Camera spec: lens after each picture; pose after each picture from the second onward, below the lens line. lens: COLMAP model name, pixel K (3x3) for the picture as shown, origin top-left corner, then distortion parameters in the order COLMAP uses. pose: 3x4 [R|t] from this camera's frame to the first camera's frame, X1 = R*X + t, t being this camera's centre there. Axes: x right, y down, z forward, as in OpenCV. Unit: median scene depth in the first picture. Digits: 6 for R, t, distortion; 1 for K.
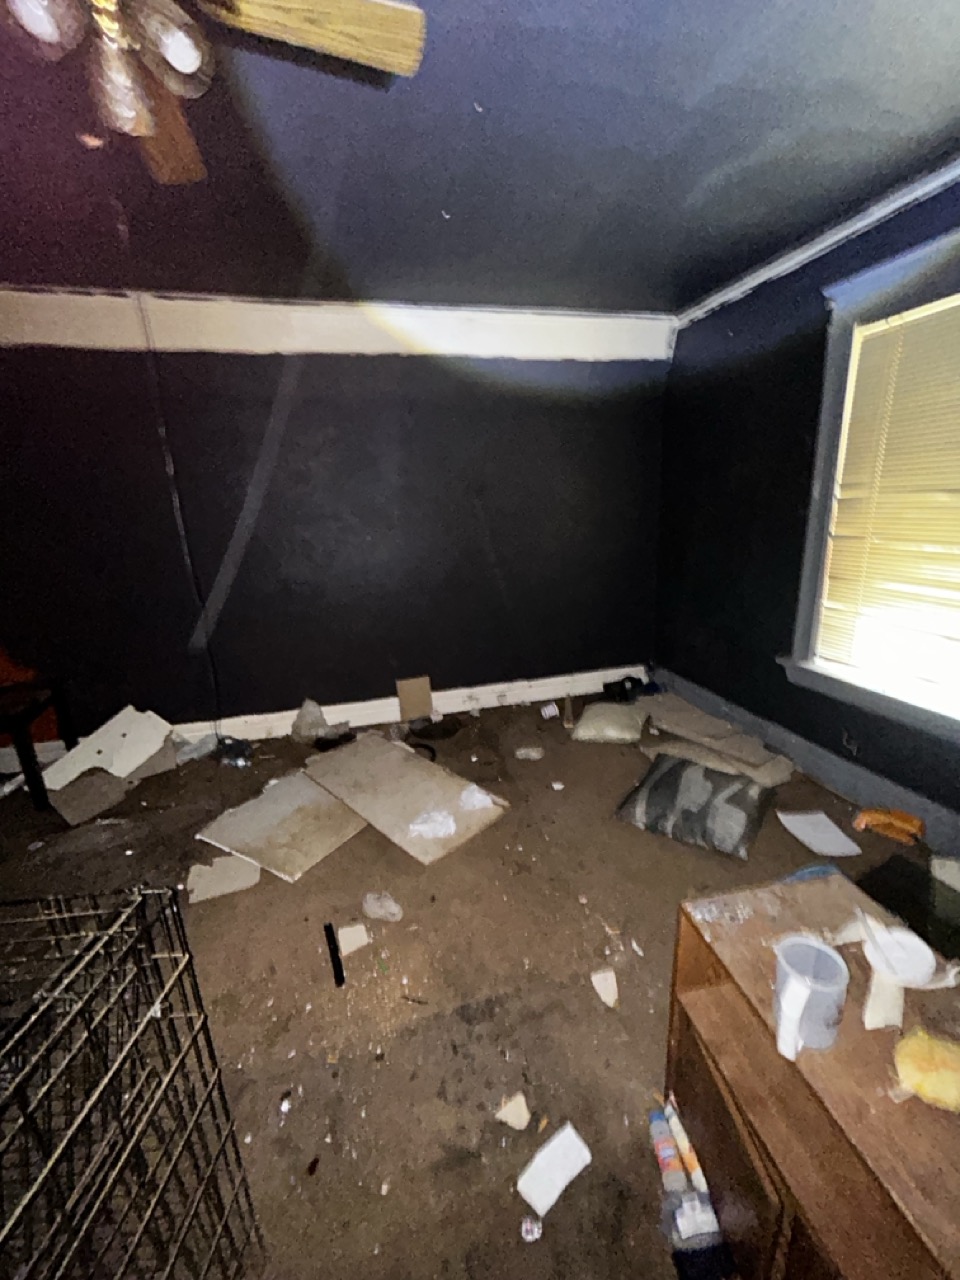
lens RADIAL K [[520.5, 0, 481.0], [0, 520.5, 641.1], [0, 0, 1]] dist [0.001153, -0.000056]
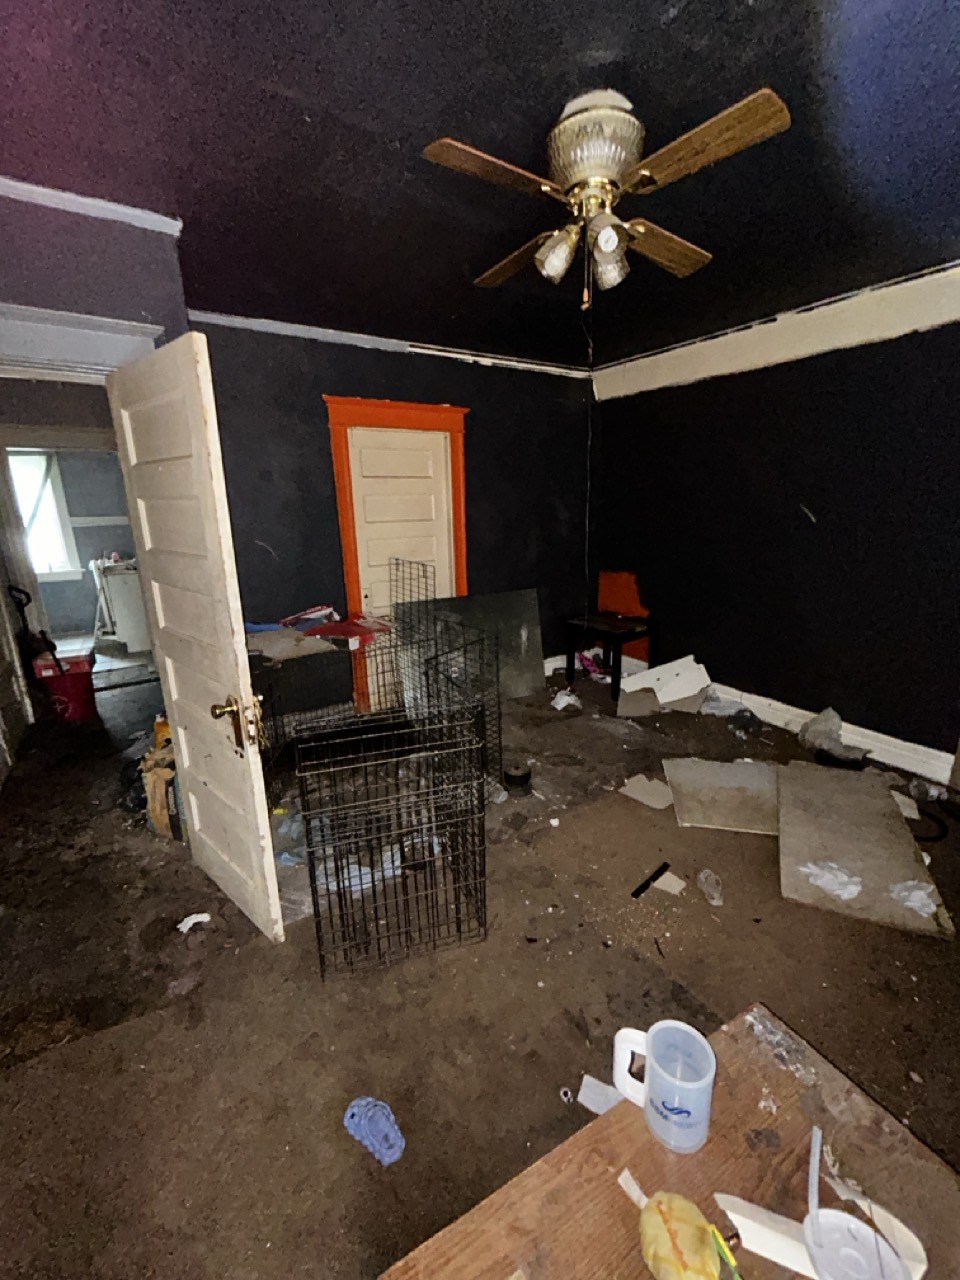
lens RADIAL K [[520.5, 0, 481.4], [0, 520.5, 640.4], [0, 0, 1]] dist [0.001153, -0.000056]
pose [[0.314337, 0.275522, -0.908449, 0.328772], [-0.238680, 0.949153, 0.205280, -0.052519], [0.918817, 0.152301, 0.364116, 0.064896]]
